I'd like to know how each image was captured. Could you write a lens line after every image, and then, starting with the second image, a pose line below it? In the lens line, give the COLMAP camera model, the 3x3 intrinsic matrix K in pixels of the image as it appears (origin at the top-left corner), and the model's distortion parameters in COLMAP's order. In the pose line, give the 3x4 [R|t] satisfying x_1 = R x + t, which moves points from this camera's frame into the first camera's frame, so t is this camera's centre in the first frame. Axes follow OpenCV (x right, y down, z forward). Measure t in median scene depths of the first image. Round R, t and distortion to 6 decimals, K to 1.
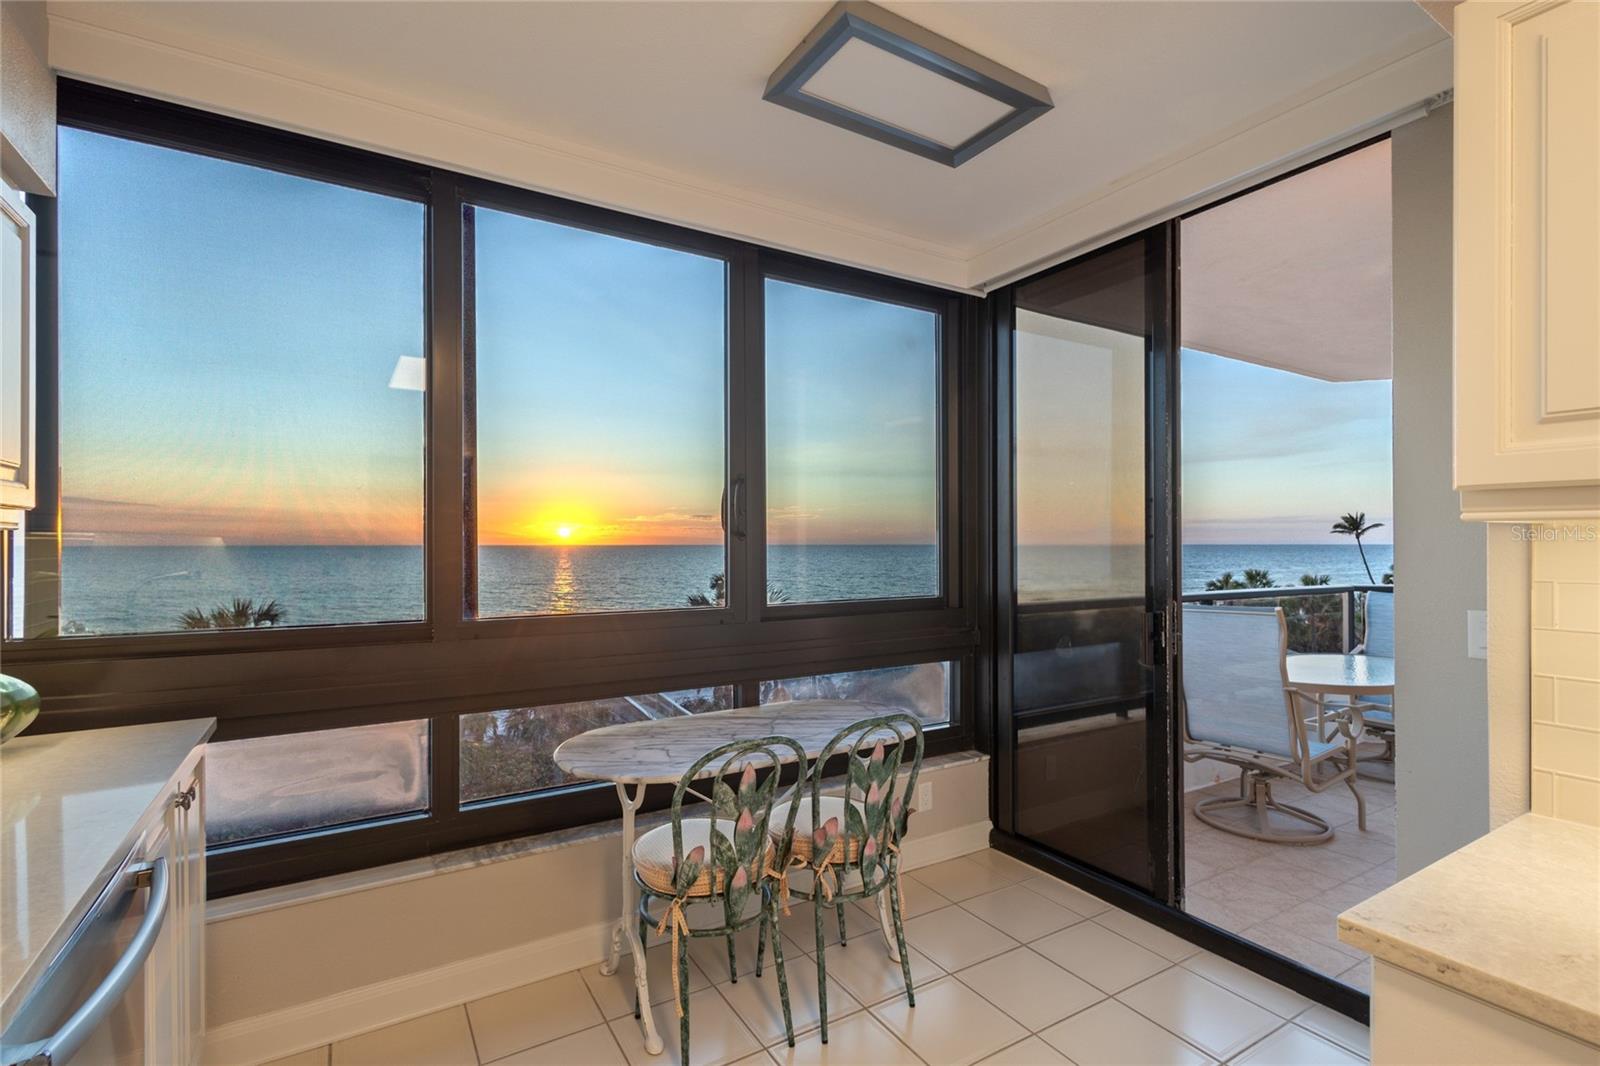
lens RADIAL K [[736.5, 0, 793.5], [0, 736.5, 545.3], [0, 0, 1]] dist [0.002918, -0.000027]
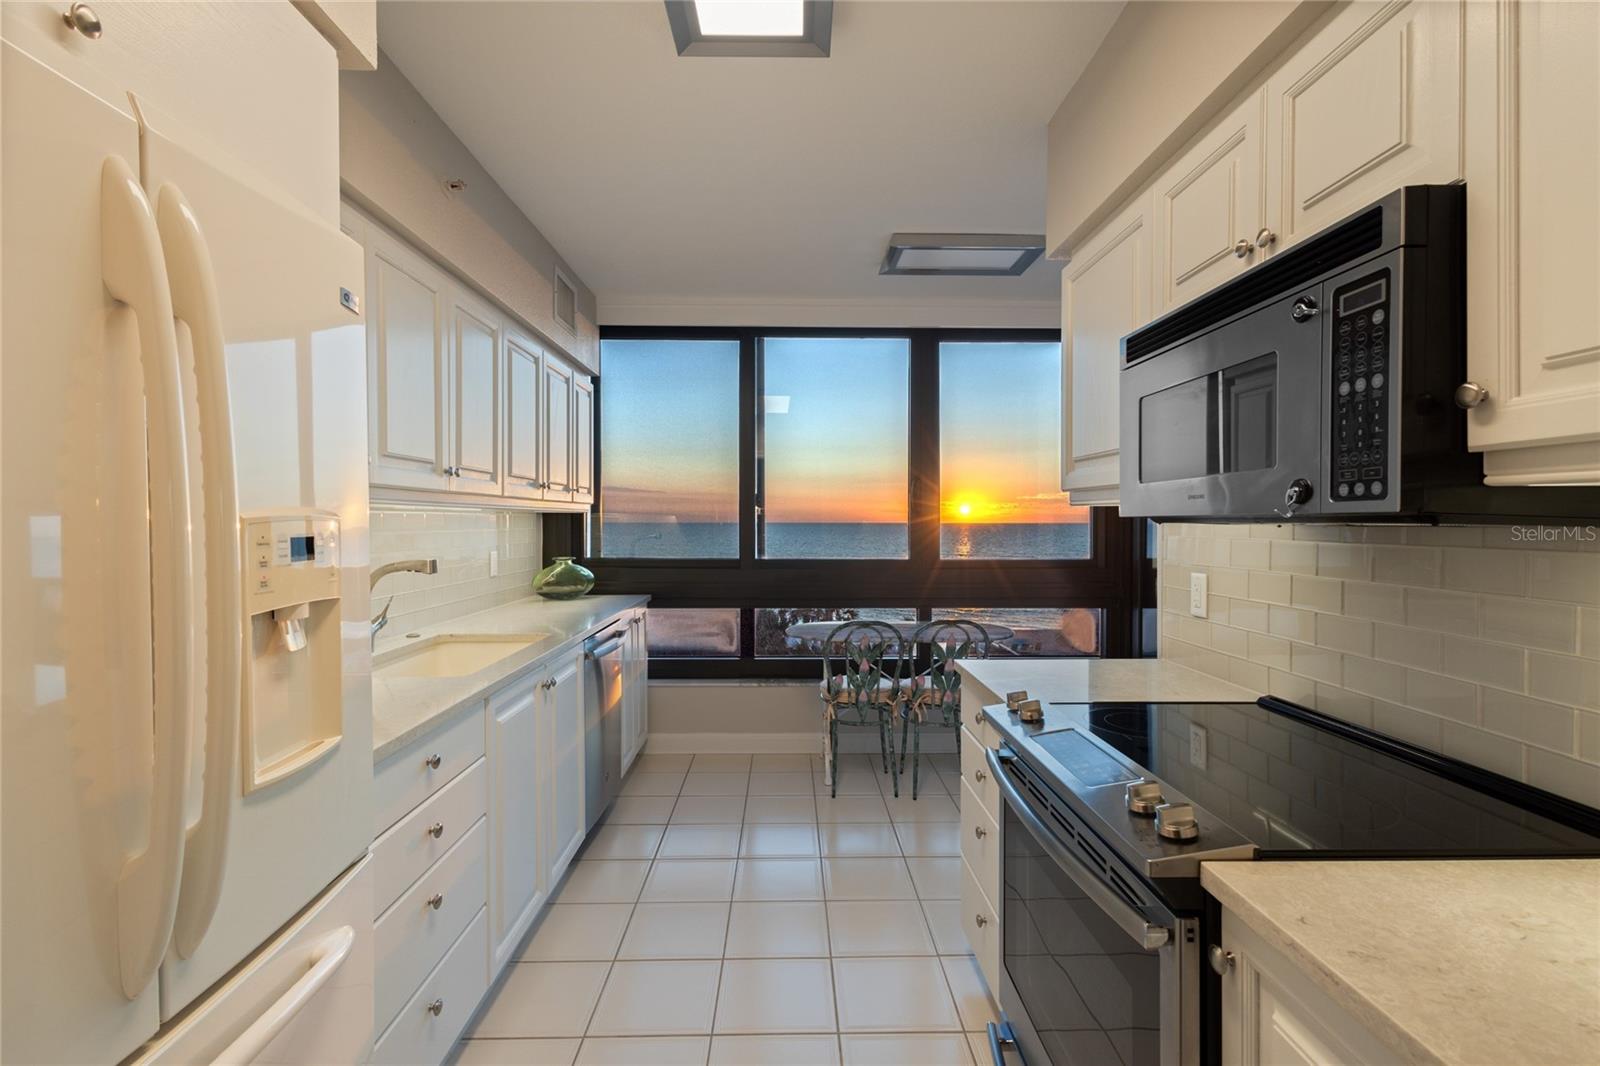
lens RADIAL K [[732.2, 0, 800.0], [0, 732.2, 533.0], [0, 0, 1]] dist [0.008975, -0.000264]
pose [[0.863710, 0.009139, -0.503906, 0.651325], [-0.002597, 0.999903, 0.013682, 0.008386], [0.503982, -0.010508, 0.863650, -0.621487]]
